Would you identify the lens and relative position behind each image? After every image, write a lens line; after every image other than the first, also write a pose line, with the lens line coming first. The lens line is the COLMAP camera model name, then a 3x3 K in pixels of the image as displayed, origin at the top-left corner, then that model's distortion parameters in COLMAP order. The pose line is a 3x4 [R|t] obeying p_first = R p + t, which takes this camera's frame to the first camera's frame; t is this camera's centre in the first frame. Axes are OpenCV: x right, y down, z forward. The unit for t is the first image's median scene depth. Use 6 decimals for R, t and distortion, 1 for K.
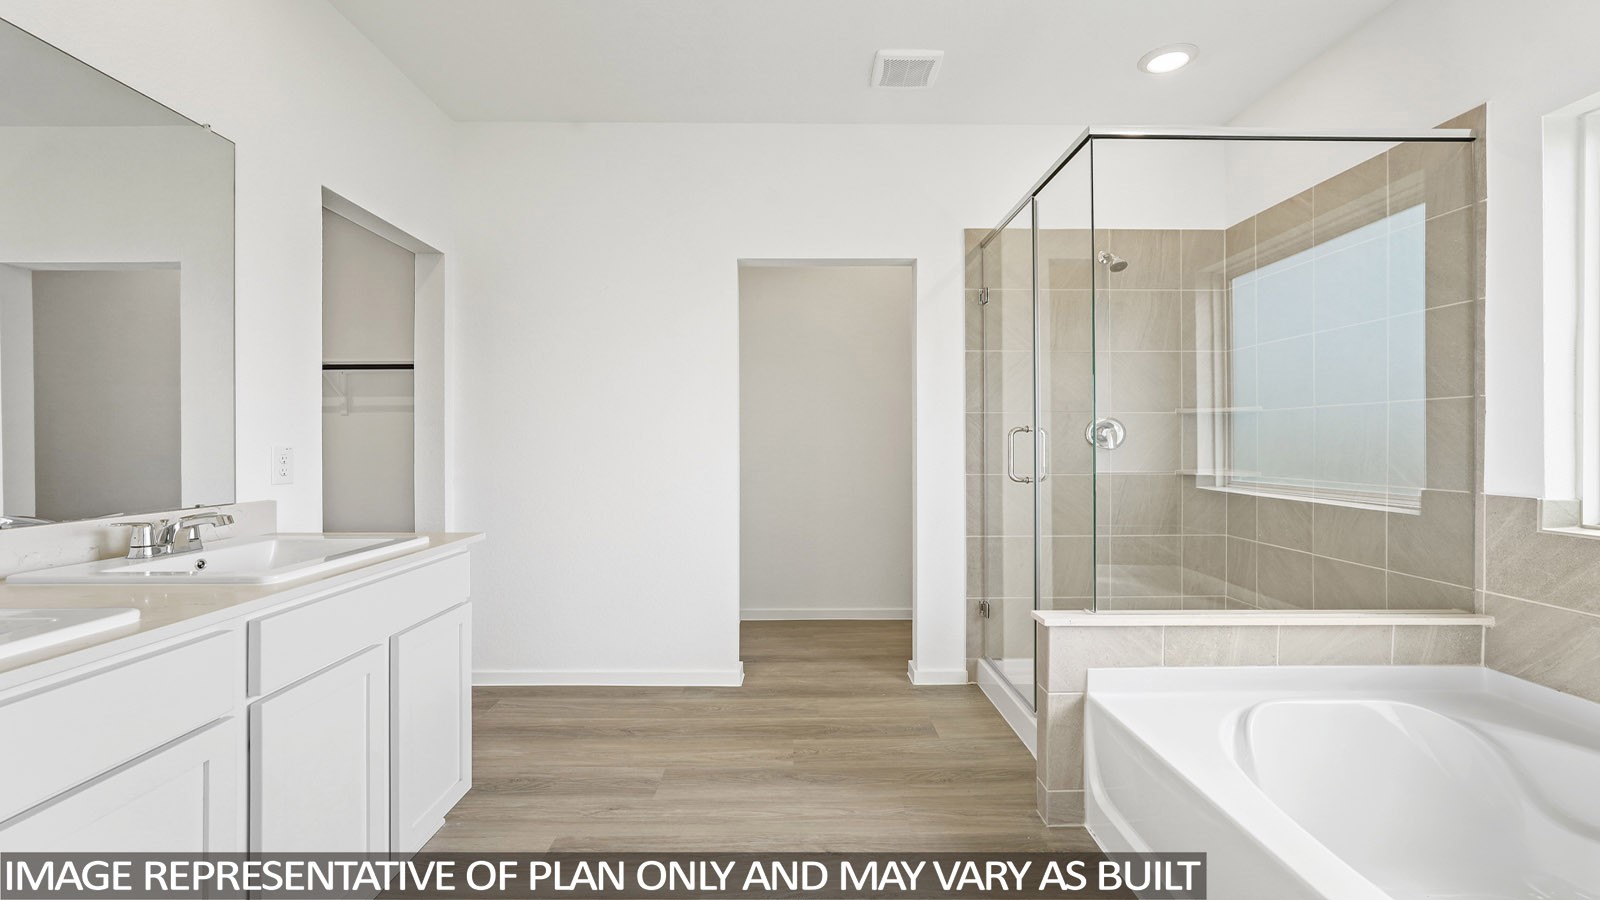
lens RADIAL K [[710.5, 0, 799.6], [0, 710.5, 443.7], [0, 0, 1]] dist [-0.012006, 0.004581]
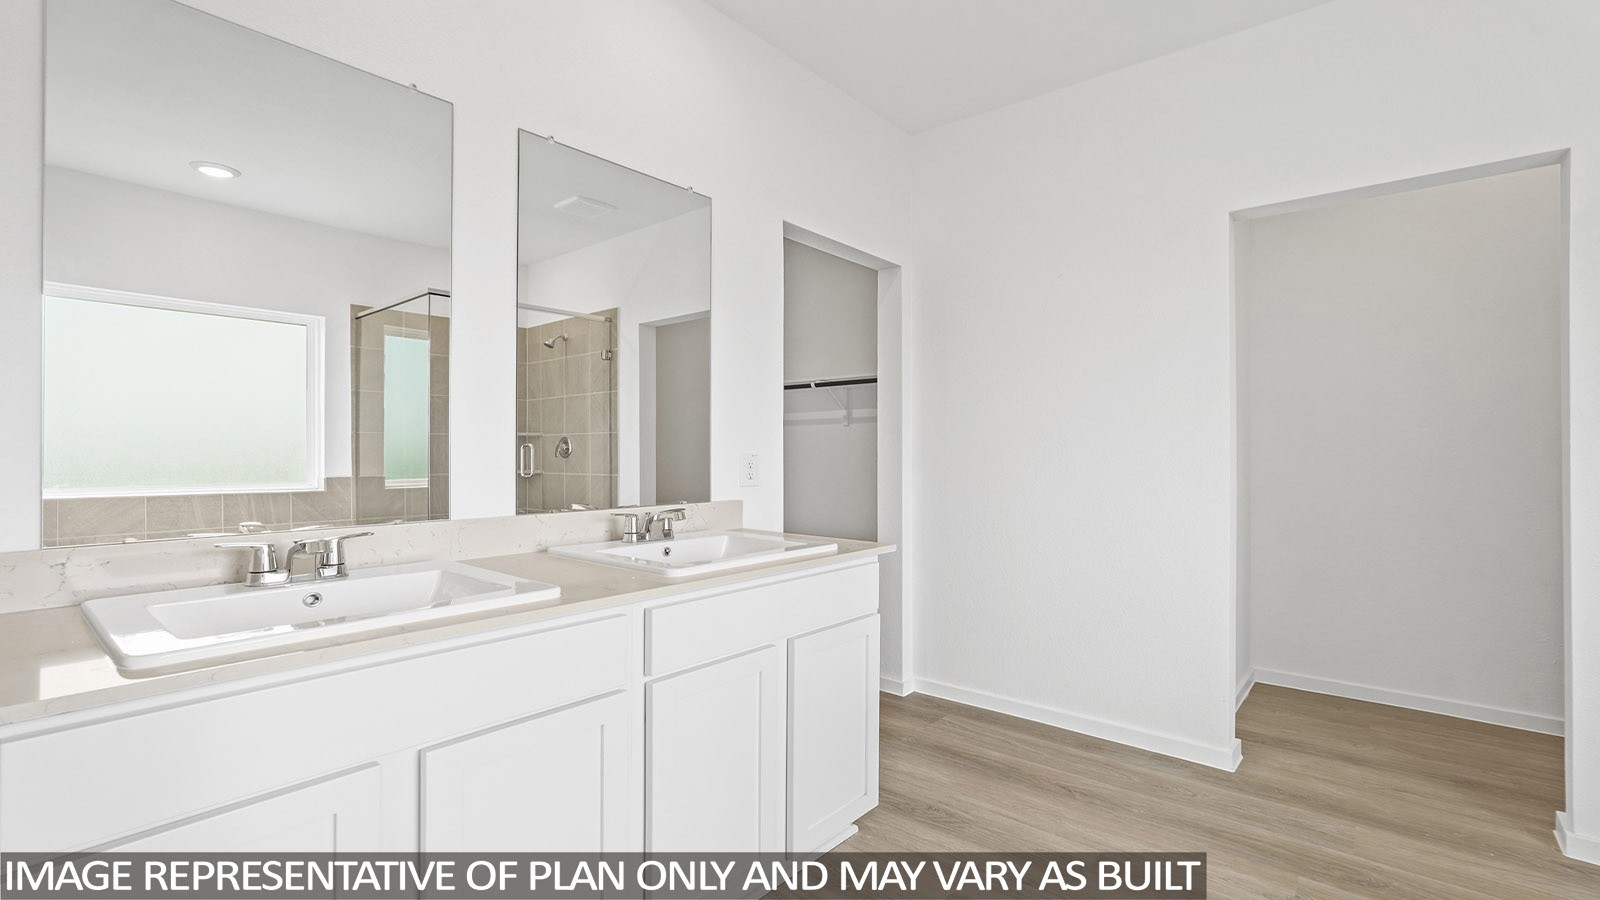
lens RADIAL K [[710.5, 0, 797.4], [0, 710.5, 451.1], [0, 0, 1]] dist [-0.012006, 0.004581]
pose [[0.759136, 0.000879, -0.650931, 0.061441], [-0.004124, 0.999986, -0.003460, 0.002144], [0.650919, 0.005311, 0.759129, 0.132705]]
